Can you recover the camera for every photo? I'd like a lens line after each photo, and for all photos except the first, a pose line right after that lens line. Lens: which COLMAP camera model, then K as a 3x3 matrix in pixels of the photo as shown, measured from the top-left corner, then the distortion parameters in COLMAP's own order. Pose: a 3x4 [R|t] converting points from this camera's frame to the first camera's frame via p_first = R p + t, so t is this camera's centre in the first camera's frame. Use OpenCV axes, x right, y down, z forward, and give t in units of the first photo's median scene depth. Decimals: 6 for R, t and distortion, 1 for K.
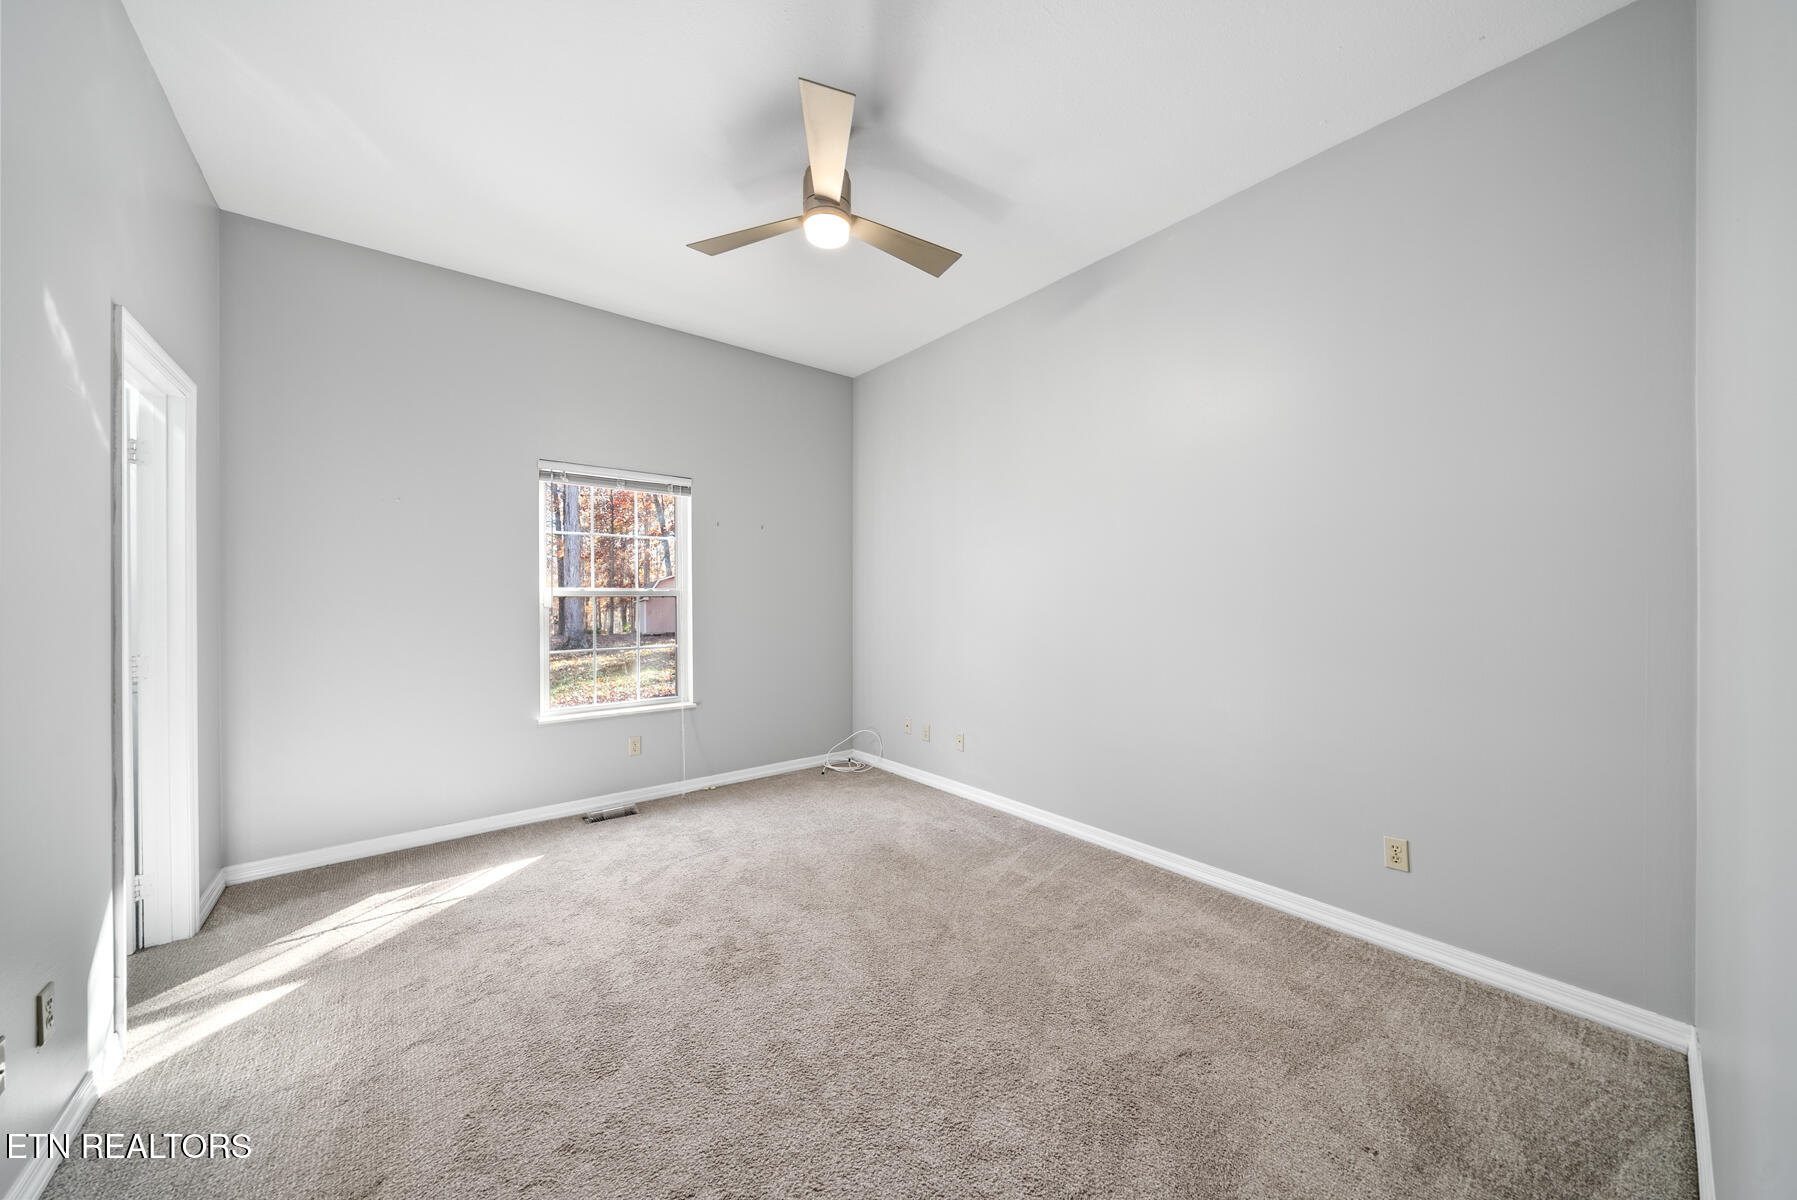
lens RADIAL K [[618.4, 0, 893.2], [0, 618.4, 597.8], [0, 0, 1]] dist [-0.007854, -0.000098]
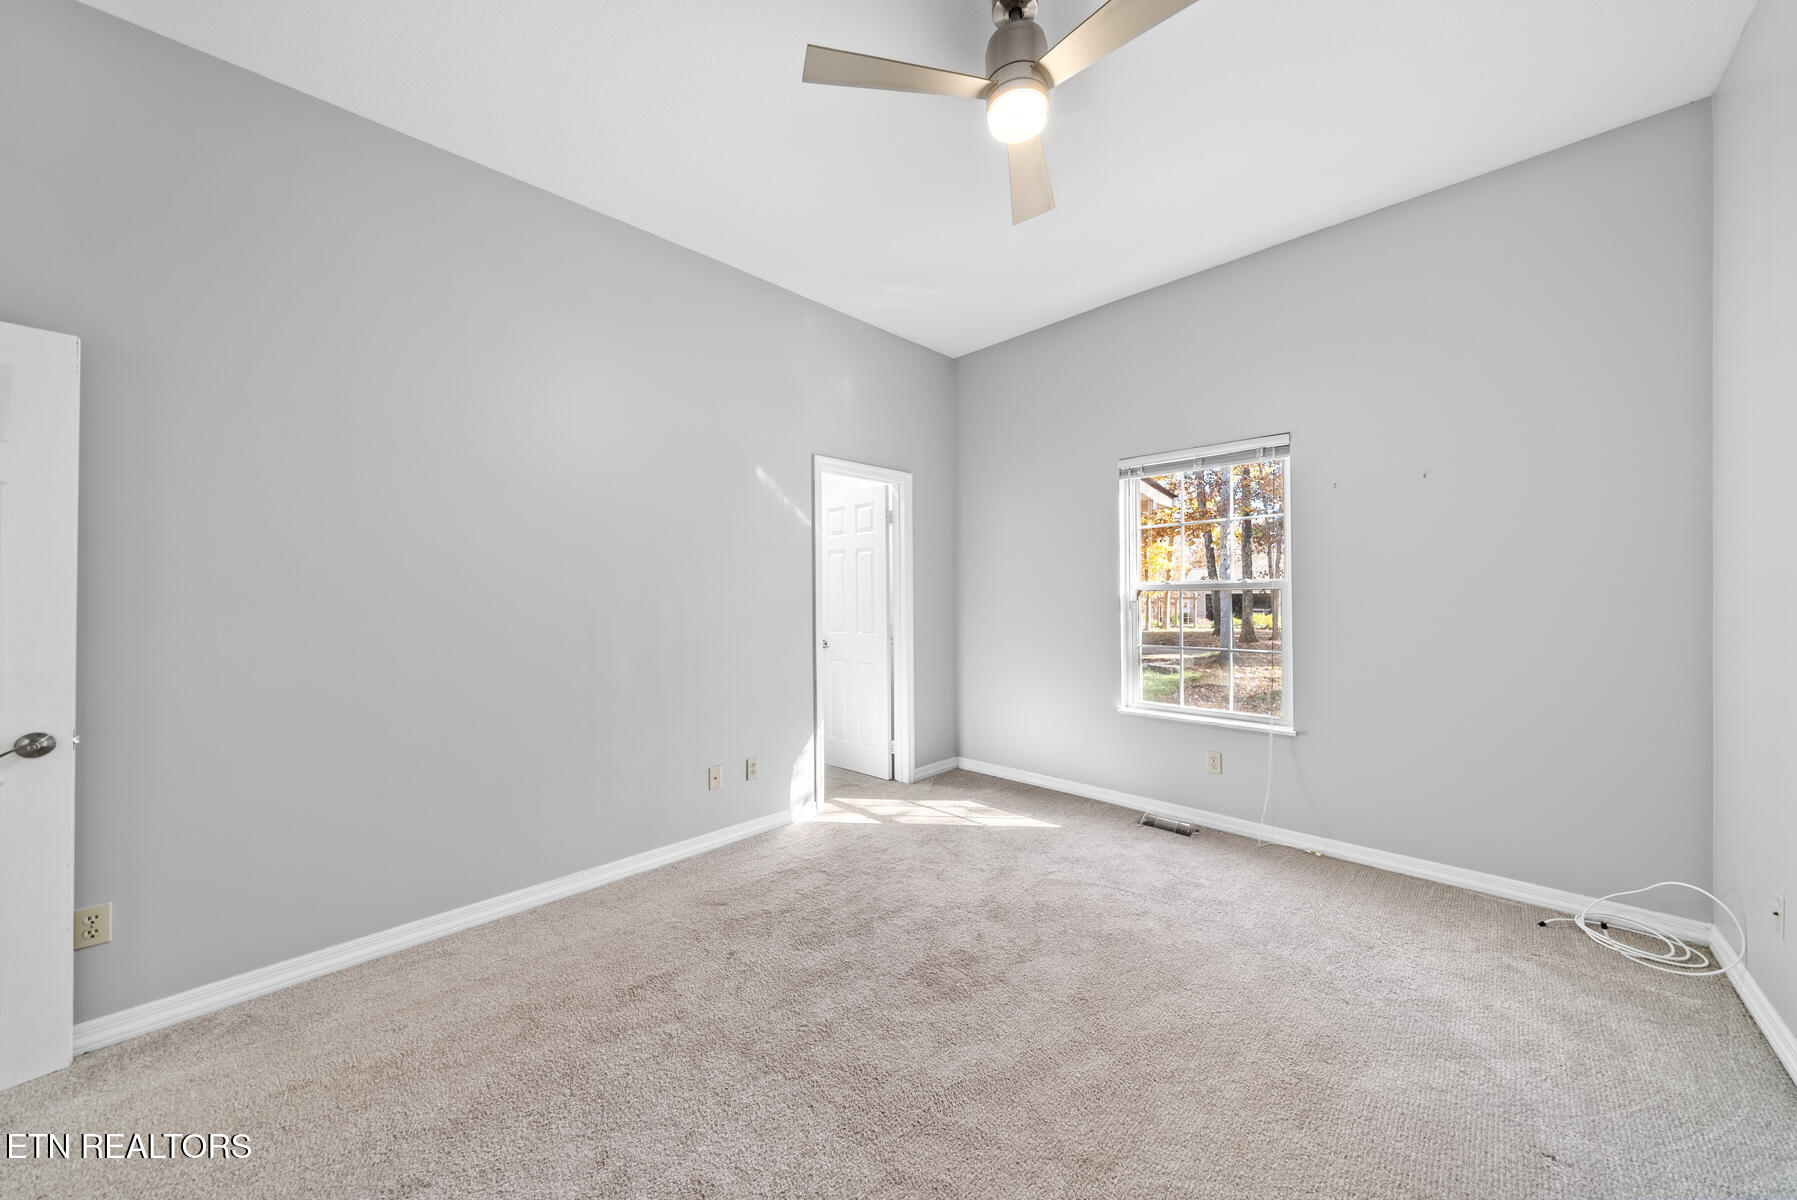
lens RADIAL K [[618.4, 0, 893.2], [0, 618.4, 597.8], [0, 0, 1]] dist [-0.007854, -0.000098]
pose [[0.114206, 0.006686, -0.993435, 0.500921], [0.009436, 0.999925, 0.007814, -0.002598], [0.993412, -0.010267, 0.114135, 0.589500]]
